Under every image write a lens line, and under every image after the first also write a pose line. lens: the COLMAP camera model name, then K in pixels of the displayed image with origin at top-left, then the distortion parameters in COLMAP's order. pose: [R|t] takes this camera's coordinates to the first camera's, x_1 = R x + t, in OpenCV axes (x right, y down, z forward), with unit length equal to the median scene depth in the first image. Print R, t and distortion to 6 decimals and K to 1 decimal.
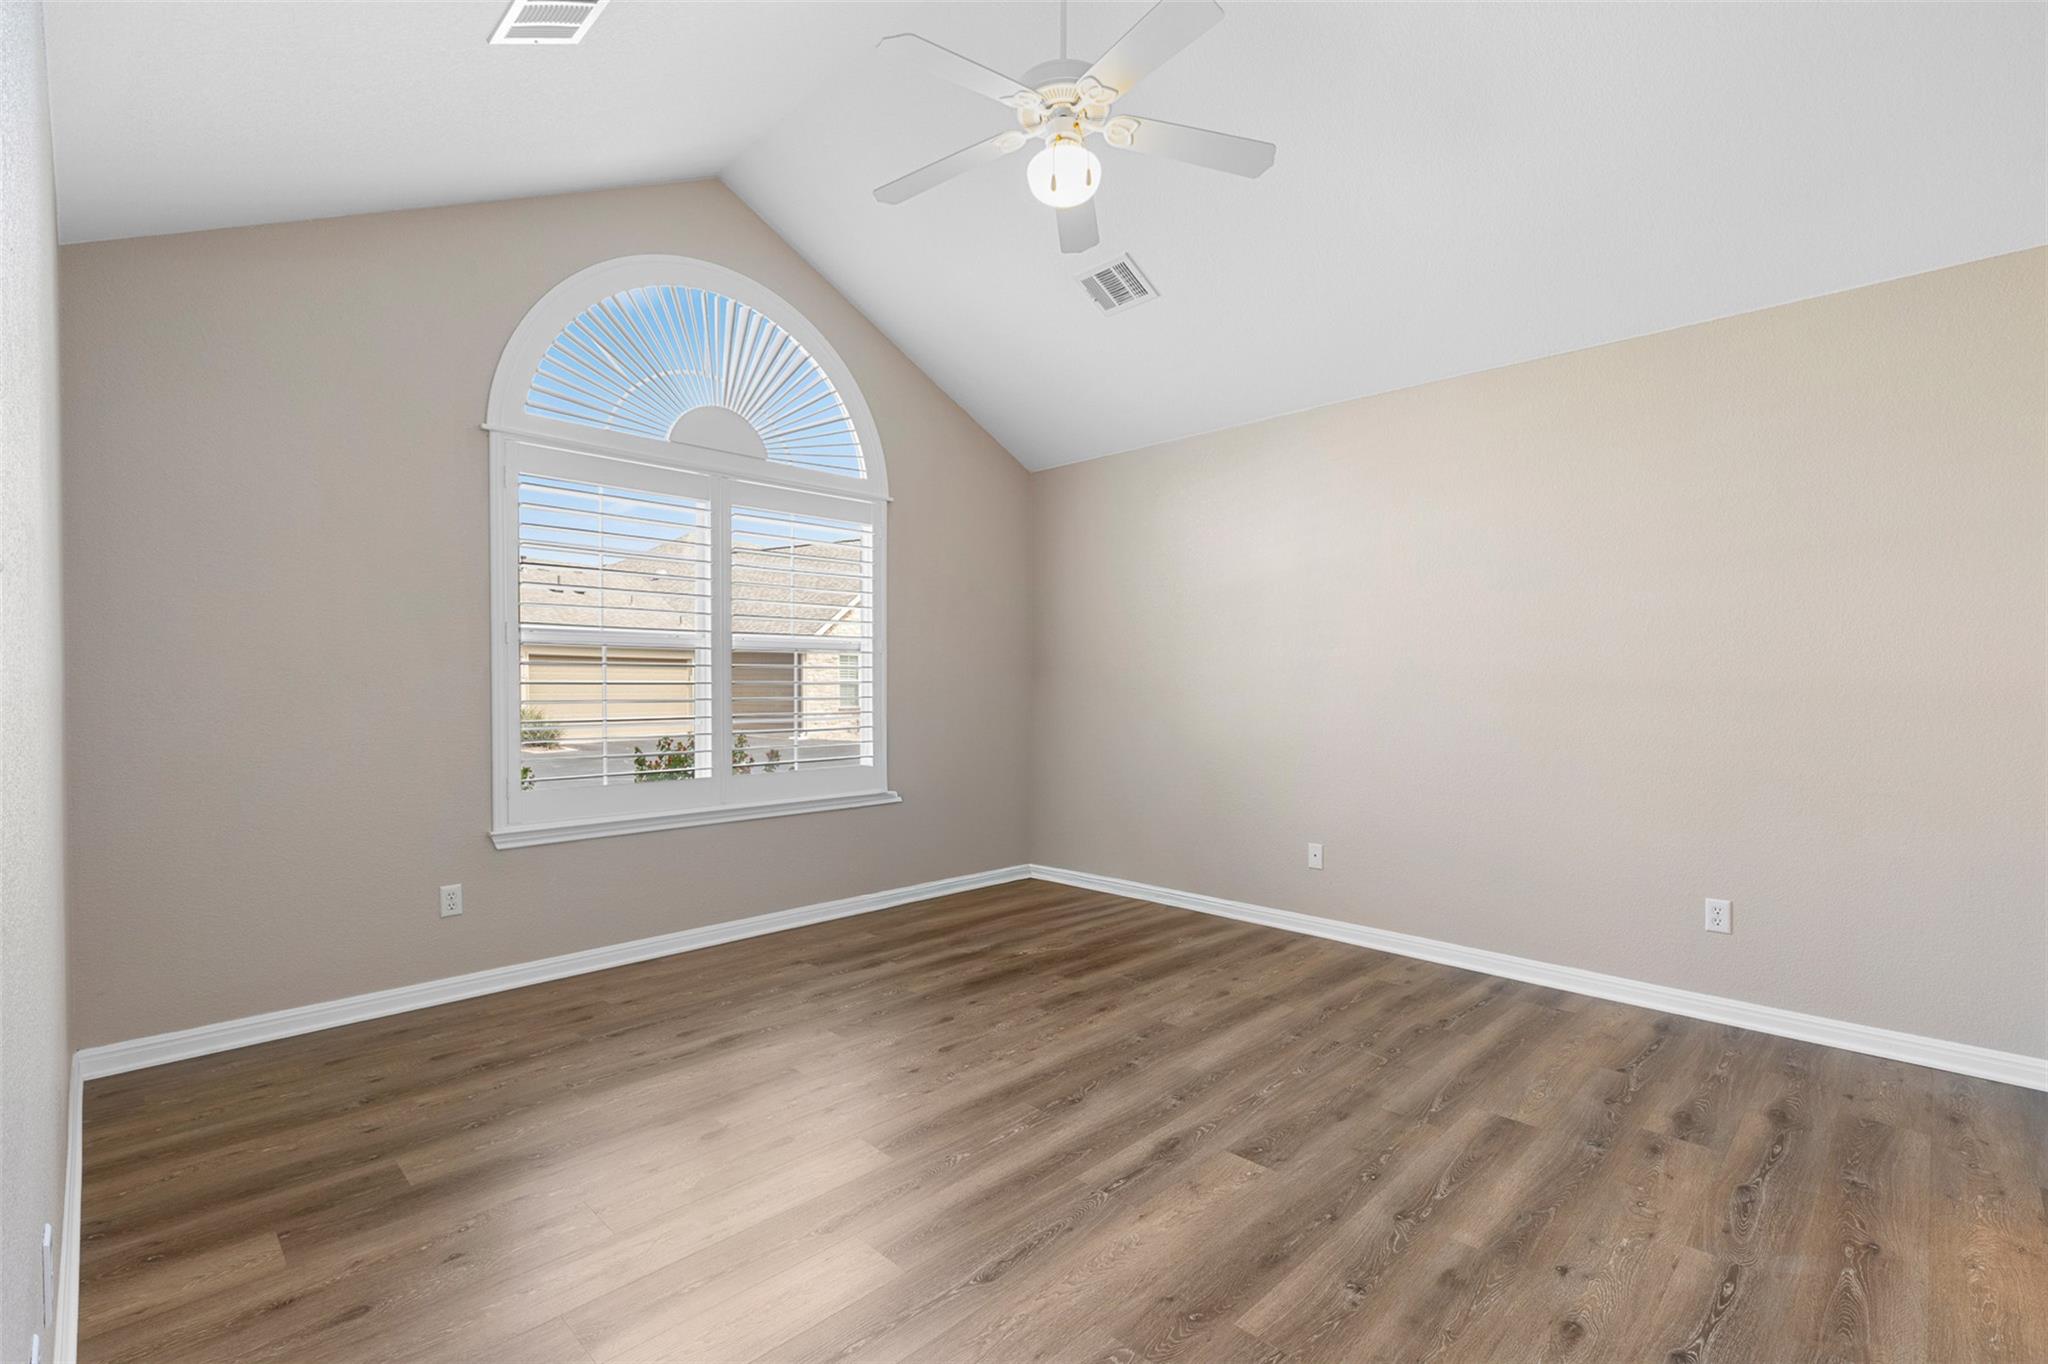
lens RADIAL K [[911.9, 0, 1024.0], [0, 911.9, 695.2], [0, 0, 1]] dist [0.006283, -0.000821]
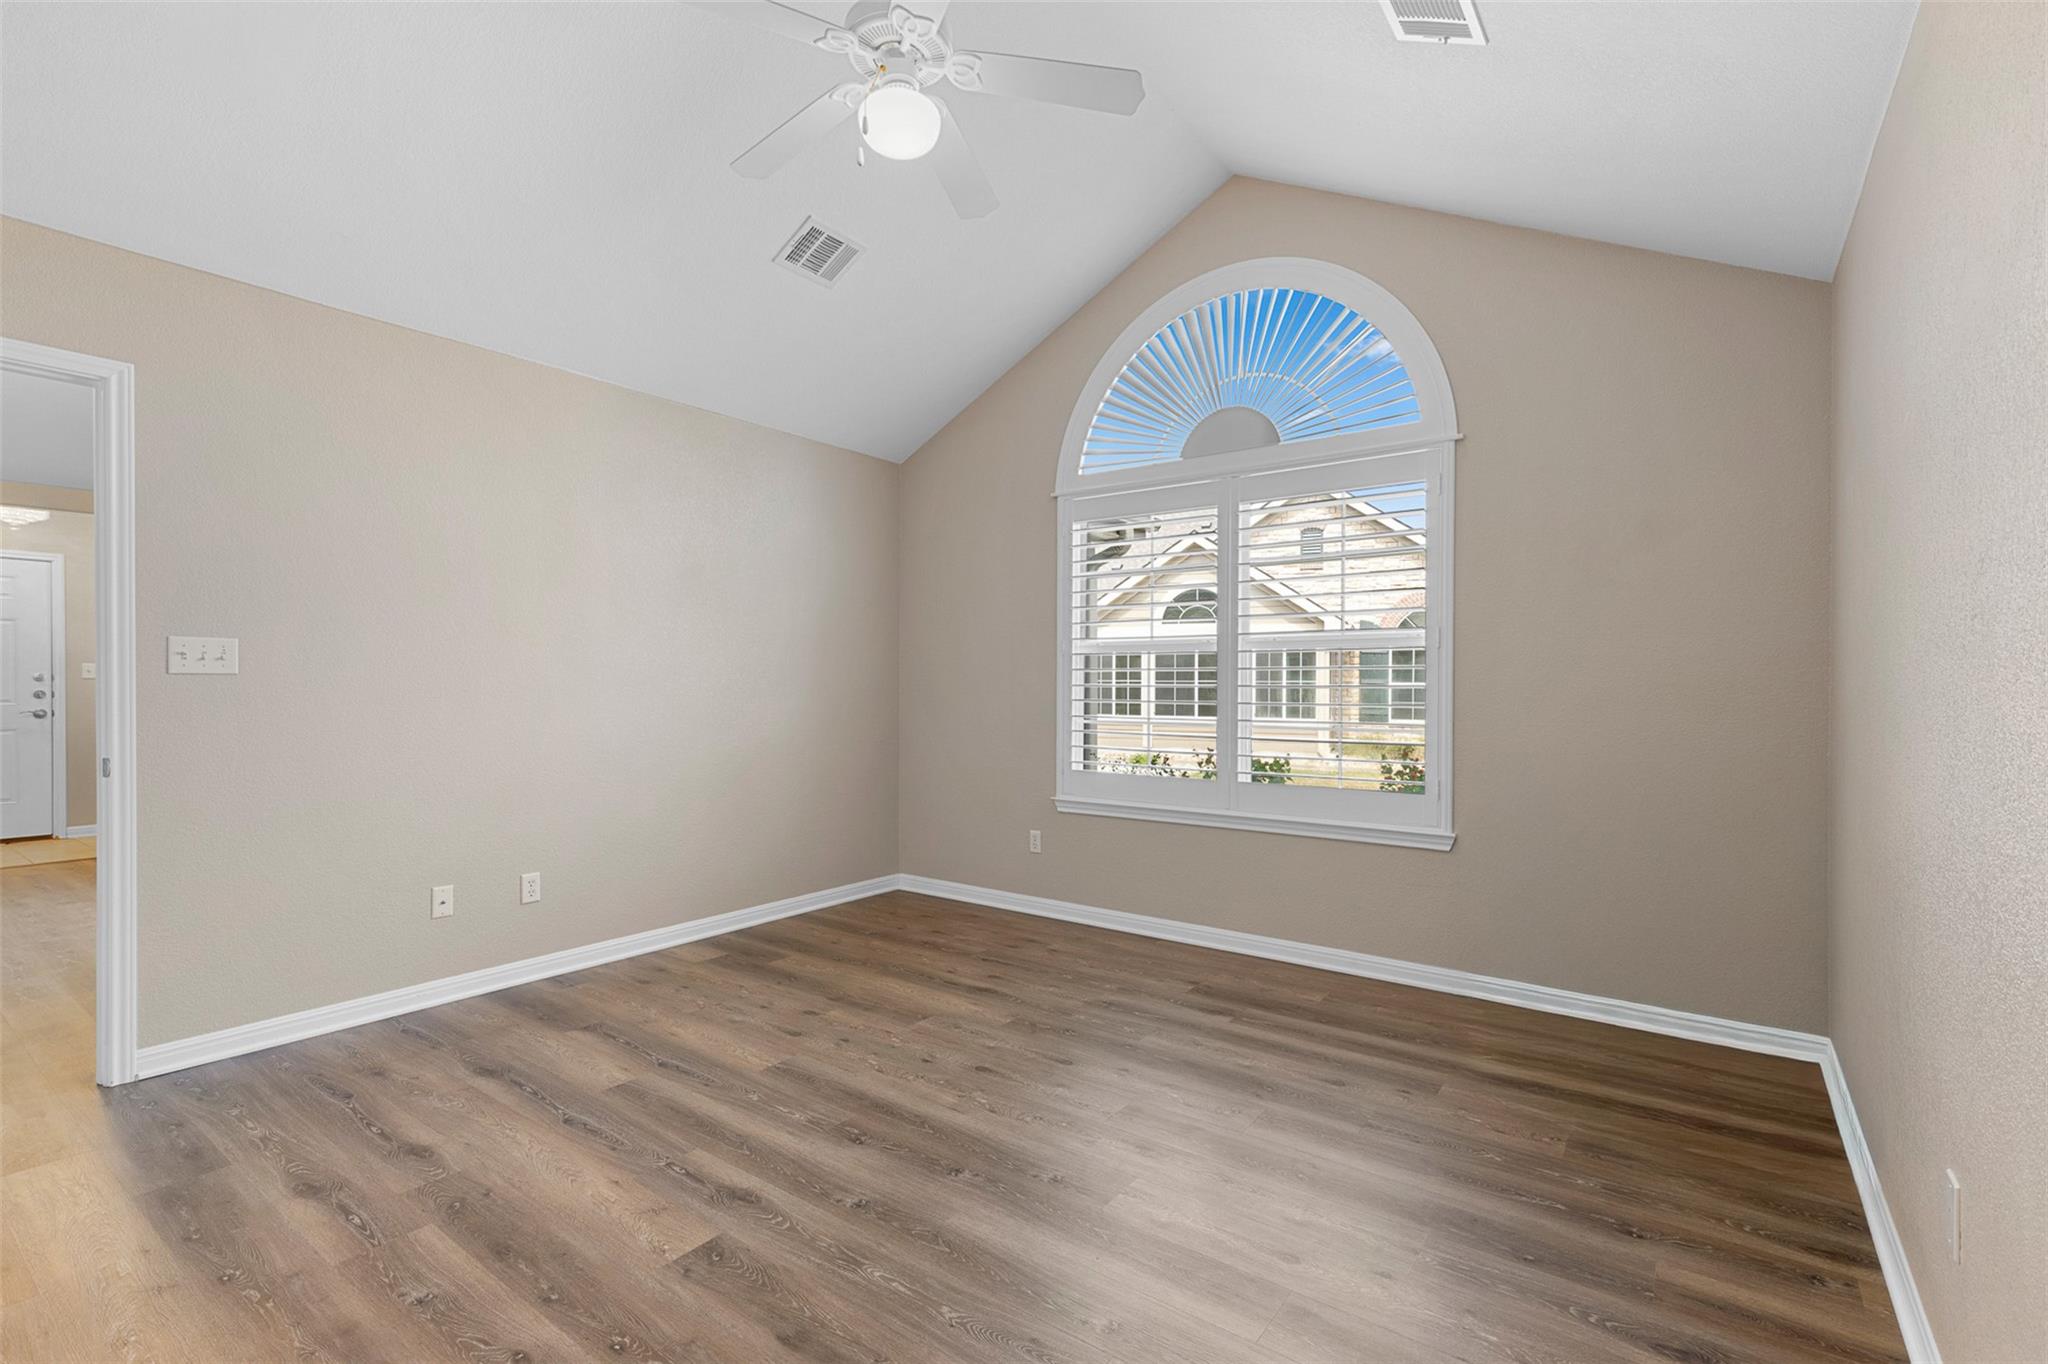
lens RADIAL K [[911.9, 0, 1024.0], [0, 911.9, 695.2], [0, 0, 1]] dist [0.006283, -0.000821]
pose [[0.151415, 0.010858, -0.988411, 0.824212], [-0.017363, 0.999815, 0.008324, -0.011307], [0.988318, 0.015901, 0.151575, 0.854685]]
